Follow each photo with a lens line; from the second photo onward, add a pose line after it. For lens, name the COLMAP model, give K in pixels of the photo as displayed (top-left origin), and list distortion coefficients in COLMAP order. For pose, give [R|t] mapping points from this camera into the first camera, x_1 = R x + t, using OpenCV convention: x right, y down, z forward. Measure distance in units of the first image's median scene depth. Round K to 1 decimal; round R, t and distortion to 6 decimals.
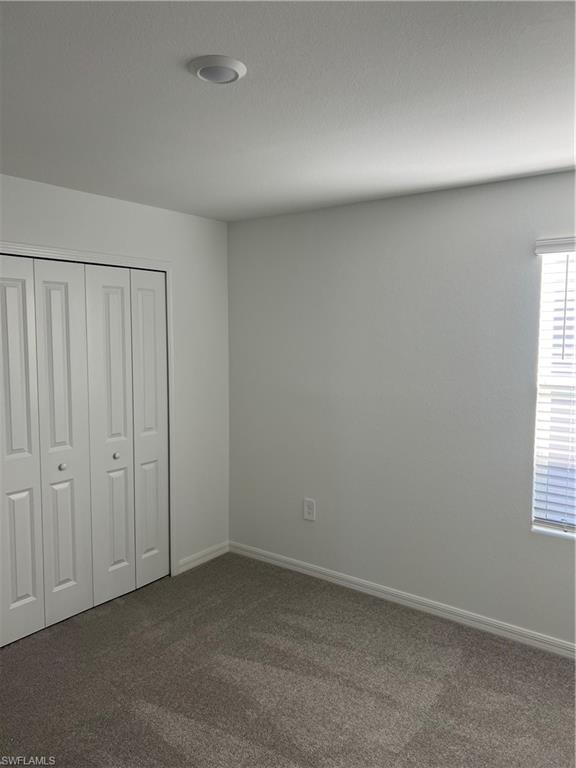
lens RADIAL K [[585.8, 0, 285.3], [0, 585.8, 391.5], [0, 0, 1]] dist [0.036885, -0.004642]
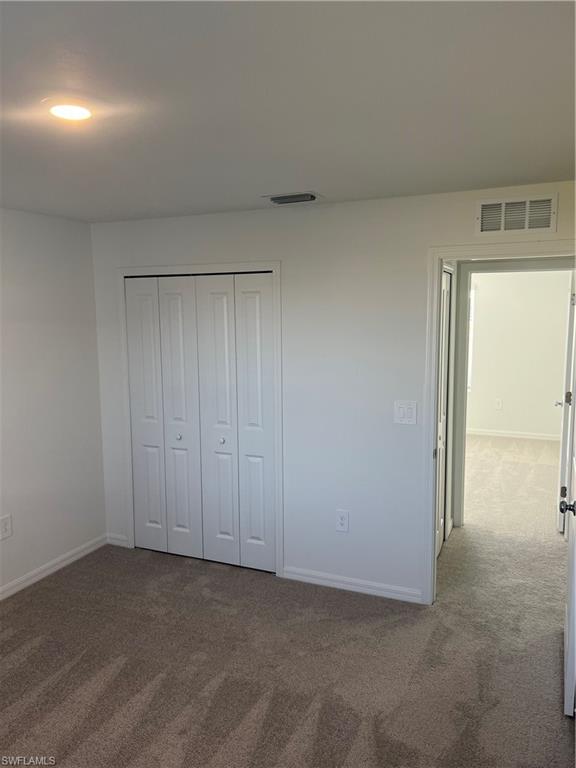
lens RADIAL K [[473.8, 0, 287.8], [0, 473.8, 381.9], [0, 0, 1]] dist [0.004207, 0.000258]
pose [[0.297561, 0.090124, -0.950439, 0.704834], [-0.095145, 0.993378, 0.064408, -0.086219], [0.949950, 0.071264, 0.304166, 0.961395]]
